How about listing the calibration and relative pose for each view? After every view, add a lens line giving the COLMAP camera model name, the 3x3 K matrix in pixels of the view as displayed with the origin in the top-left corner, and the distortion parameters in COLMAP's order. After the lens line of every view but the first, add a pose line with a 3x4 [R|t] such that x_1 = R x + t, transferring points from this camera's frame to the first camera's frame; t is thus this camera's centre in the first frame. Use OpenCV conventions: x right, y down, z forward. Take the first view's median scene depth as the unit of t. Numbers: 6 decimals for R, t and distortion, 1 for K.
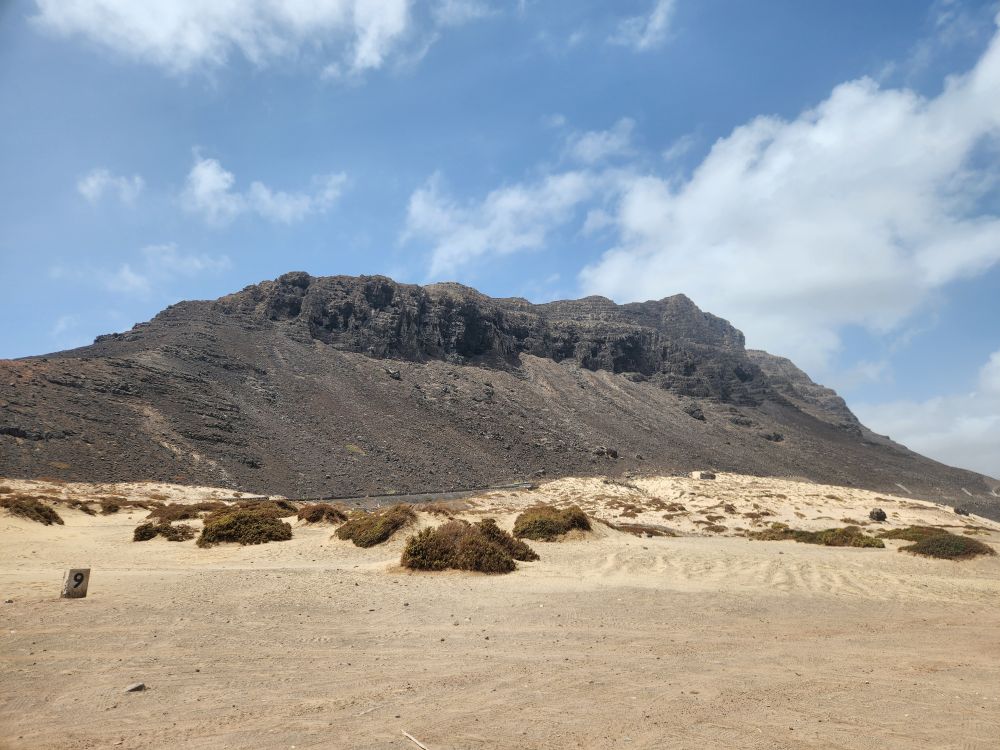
lens RADIAL K [[660.5, 0, 501.6], [0, 660.5, 379.5], [0, 0, 1]] dist [0.046214, -0.031651]
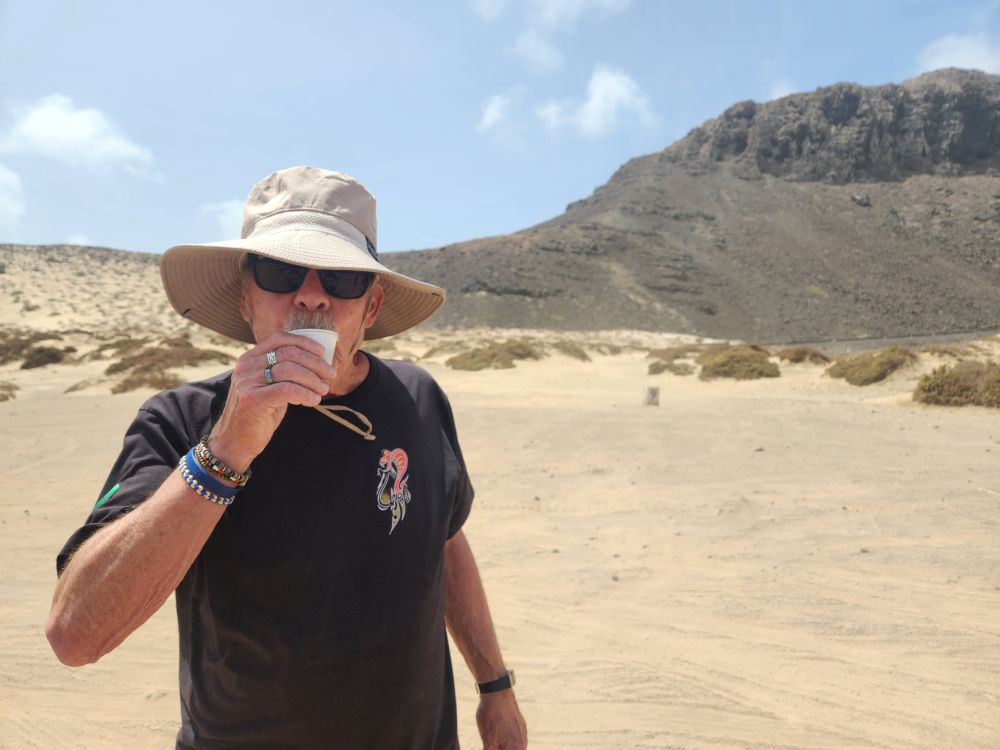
lens RADIAL K [[660.5, 0, 501.6], [0, 660.5, 379.5], [0, 0, 1]] dist [0.046214, -0.031651]
pose [[0.793460, 0.023958, -0.608151, -0.013736], [0.115629, 0.975092, 0.189276, -0.012994], [0.597538, -0.220503, 0.770926, -0.099260]]
